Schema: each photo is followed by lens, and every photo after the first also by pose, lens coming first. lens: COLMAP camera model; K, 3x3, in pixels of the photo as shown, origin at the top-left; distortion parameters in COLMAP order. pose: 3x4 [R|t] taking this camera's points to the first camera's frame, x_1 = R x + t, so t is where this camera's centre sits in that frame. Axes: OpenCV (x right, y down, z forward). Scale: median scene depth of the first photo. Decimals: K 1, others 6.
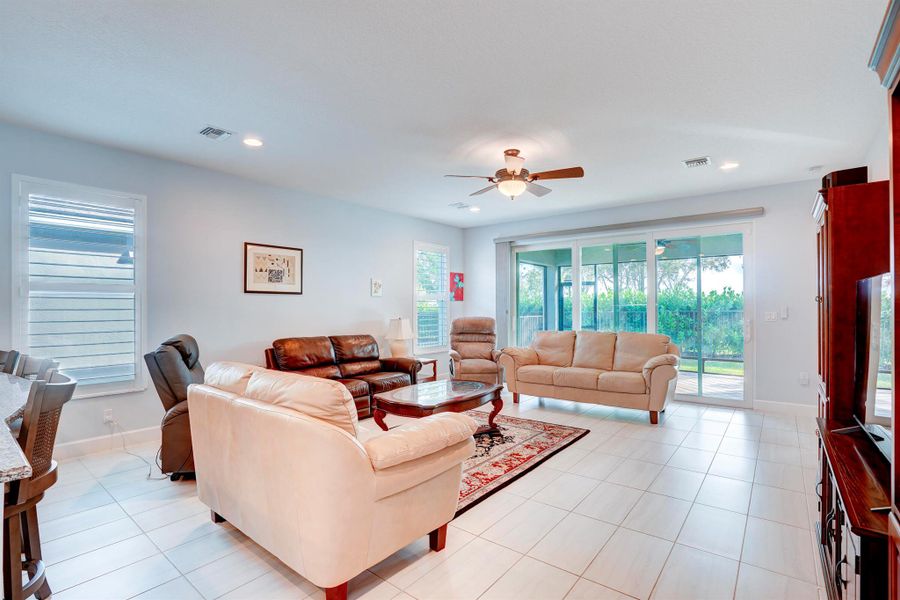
lens RADIAL K [[417.8, 0, 448.7], [0, 417.8, 304.1], [0, 0, 1]] dist [-0.034989, 0.003457]
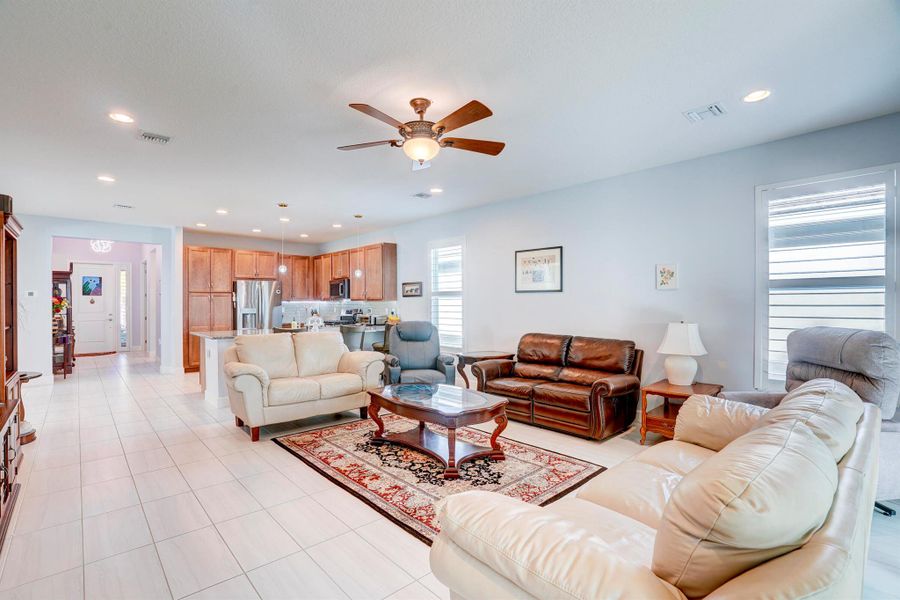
lens RADIAL K [[417.8, 0, 445.9], [0, 417.8, 302.6], [0, 0, 1]] dist [-0.034989, 0.003457]
pose [[-0.143379, -0.000059, -0.989668, 0.953767], [0.007527, 0.999971, -0.001150, 0.002505], [0.989639, -0.007614, -0.143374, 1.225420]]
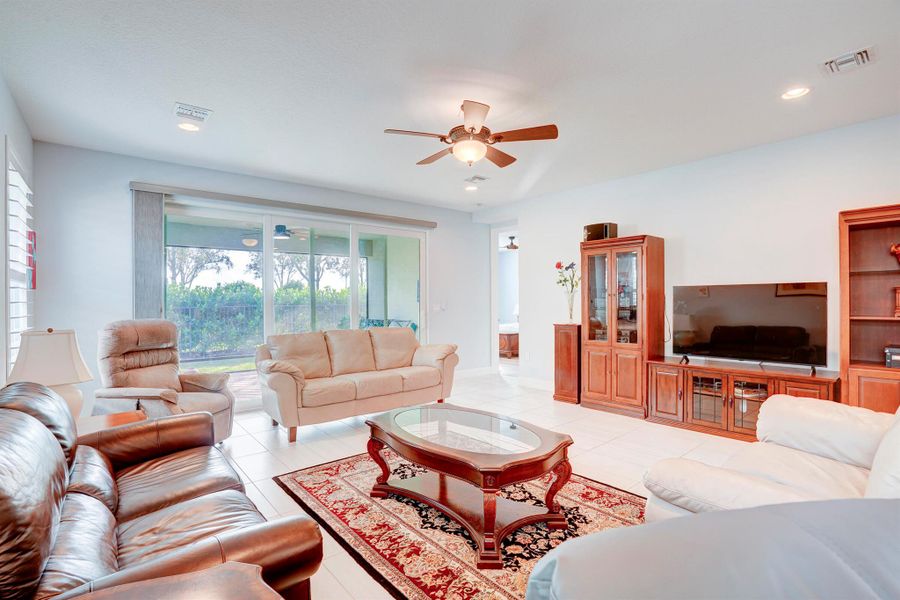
lens RADIAL K [[417.8, 0, 453.3], [0, 417.8, 306.2], [0, 0, 1]] dist [-0.034989, 0.003457]
pose [[-0.180292, -0.007740, -0.983583, 0.691130], [0.006053, 0.999941, -0.008979, 0.027139], [0.983595, -0.007573, -0.180234, 1.117395]]
